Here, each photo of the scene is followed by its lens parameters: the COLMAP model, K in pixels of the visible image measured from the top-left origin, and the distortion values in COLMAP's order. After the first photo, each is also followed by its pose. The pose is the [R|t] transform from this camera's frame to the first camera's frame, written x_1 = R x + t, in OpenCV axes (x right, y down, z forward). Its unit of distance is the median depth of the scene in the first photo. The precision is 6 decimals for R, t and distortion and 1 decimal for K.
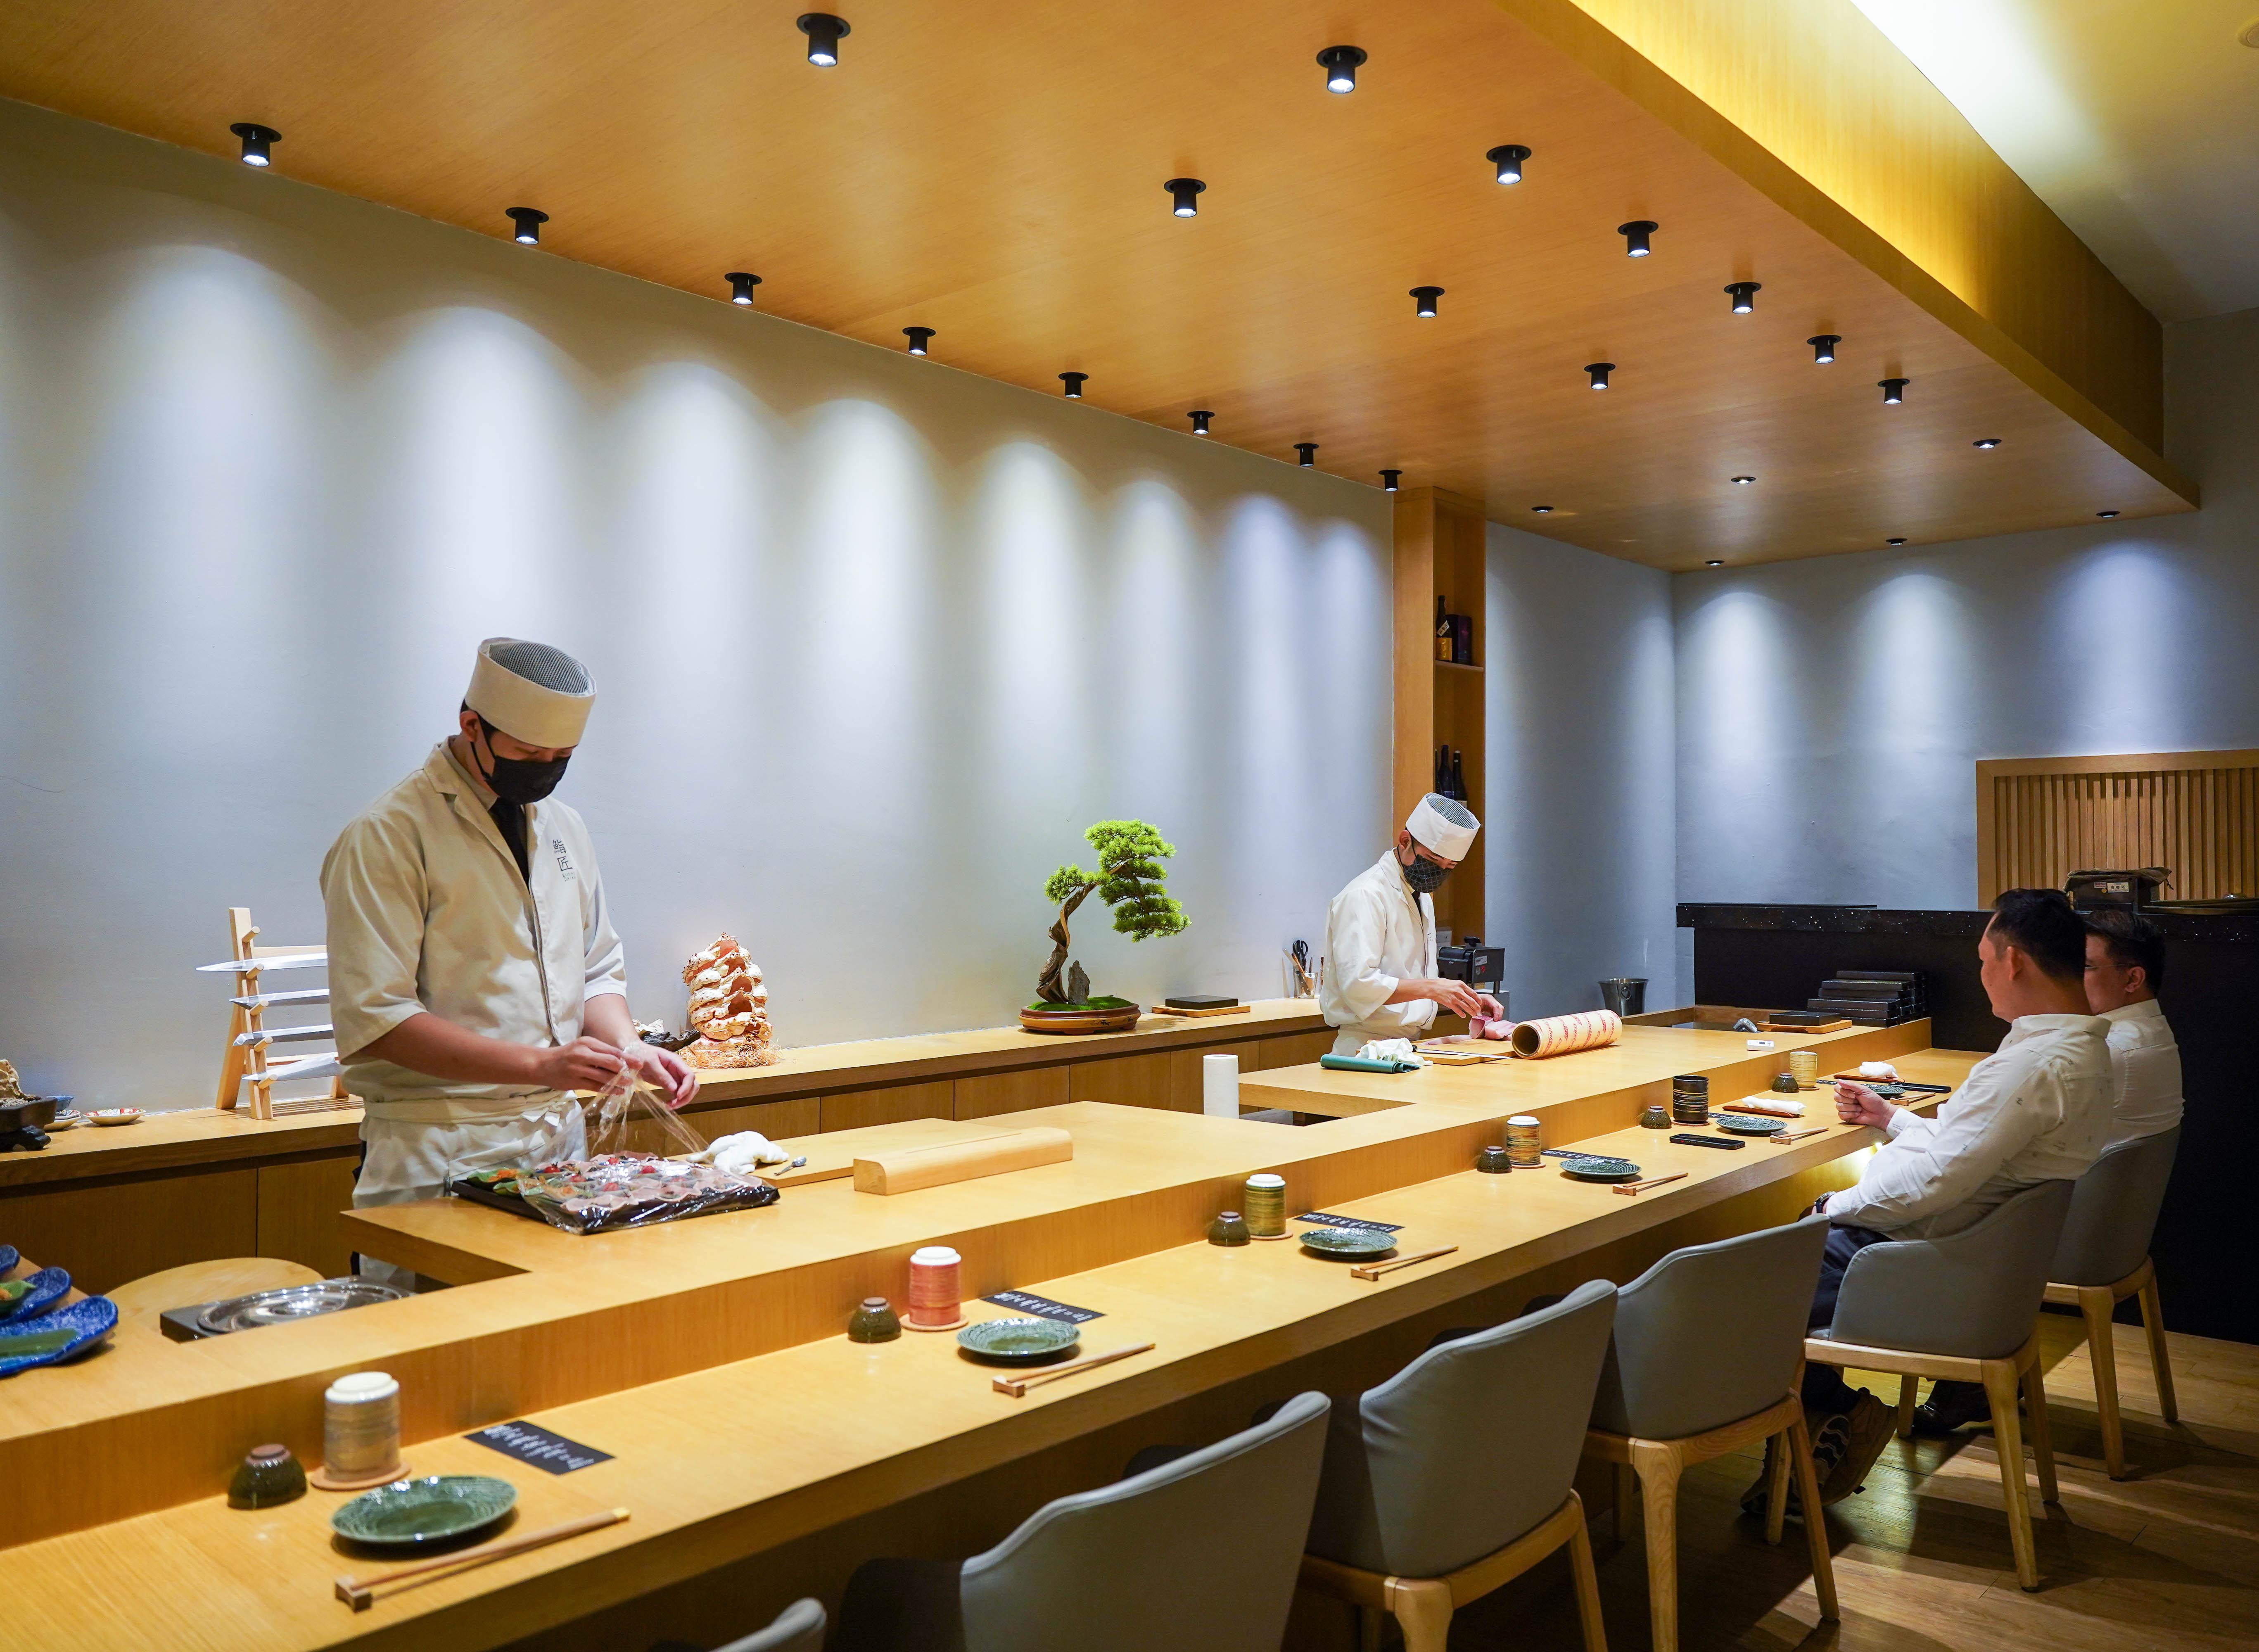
lens RADIAL K [[1726.3, 0, 1129.5], [0, 1726.3, 826.0], [0, 0, 1]] dist [-0.029403, -0.001467]
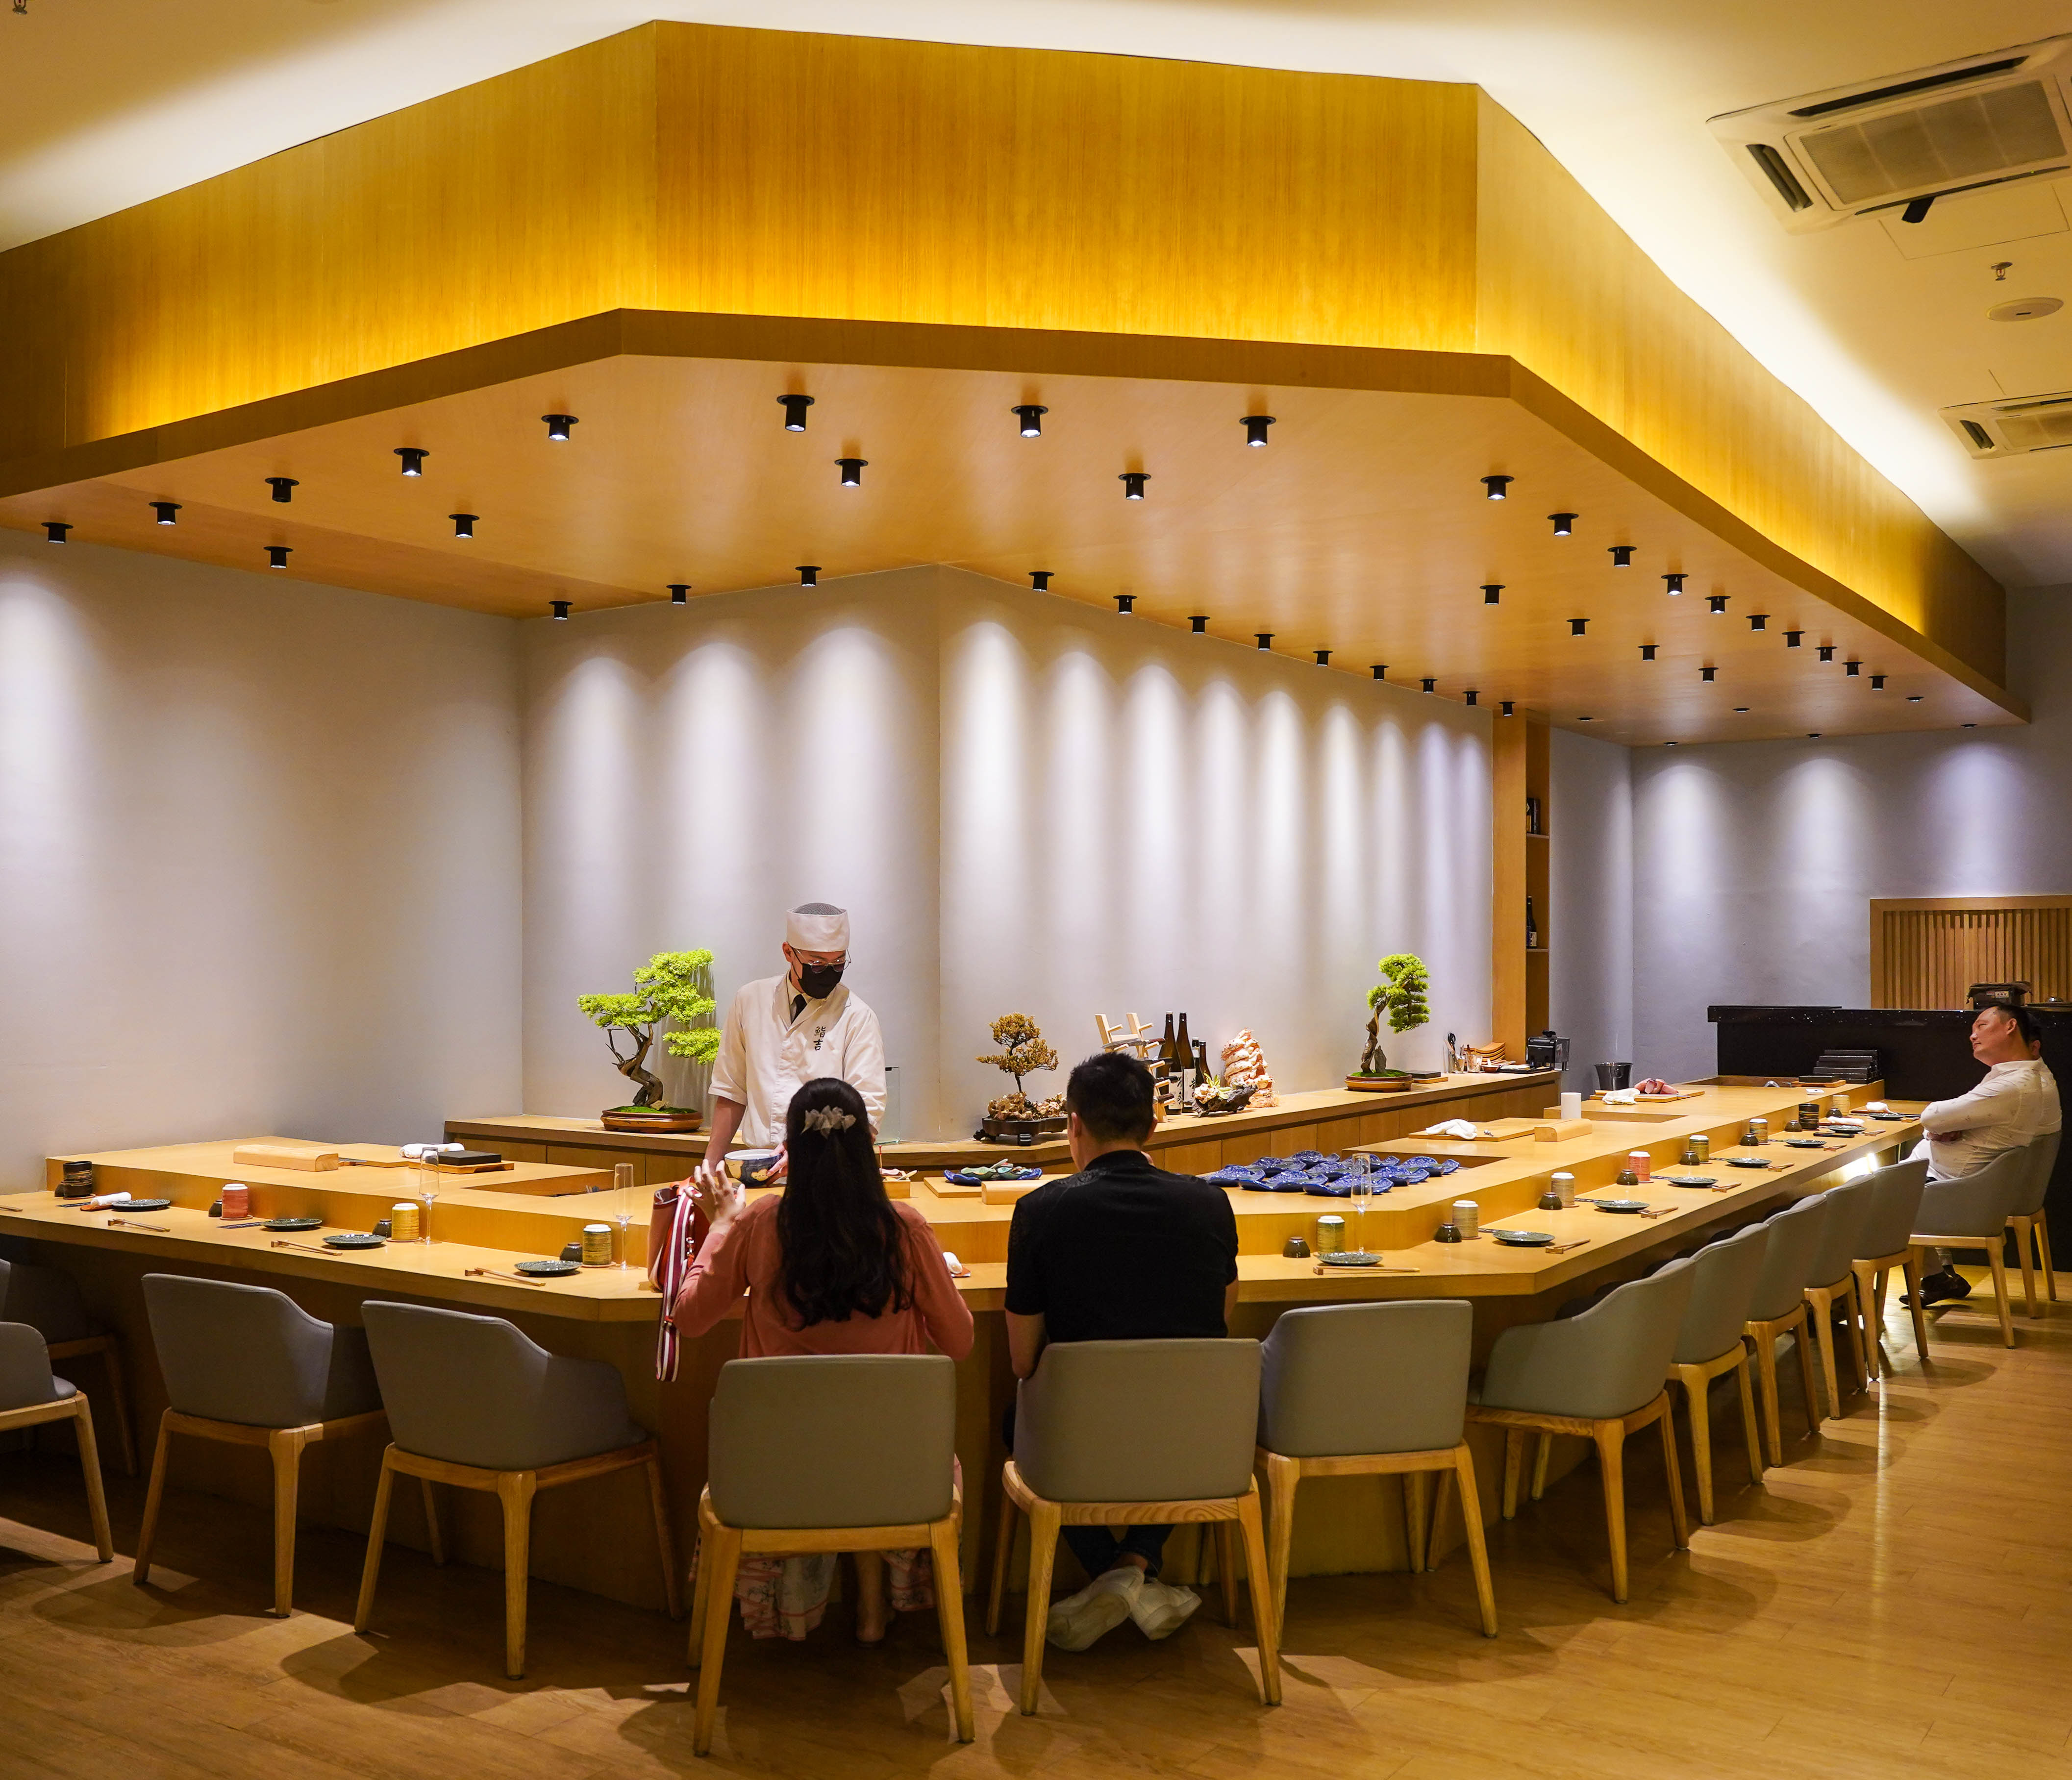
lens RADIAL K [[1971.0, 0, 1036.0], [0, 1971.0, 890.0], [0, 0, 1]] dist [-0.028542, 0.006134]
pose [[0.991523, 0.002810, 0.129899, -0.398789], [-0.000999, 0.999901, -0.014003, -0.025450], [-0.129926, 0.013755, 0.991428, -0.499236]]
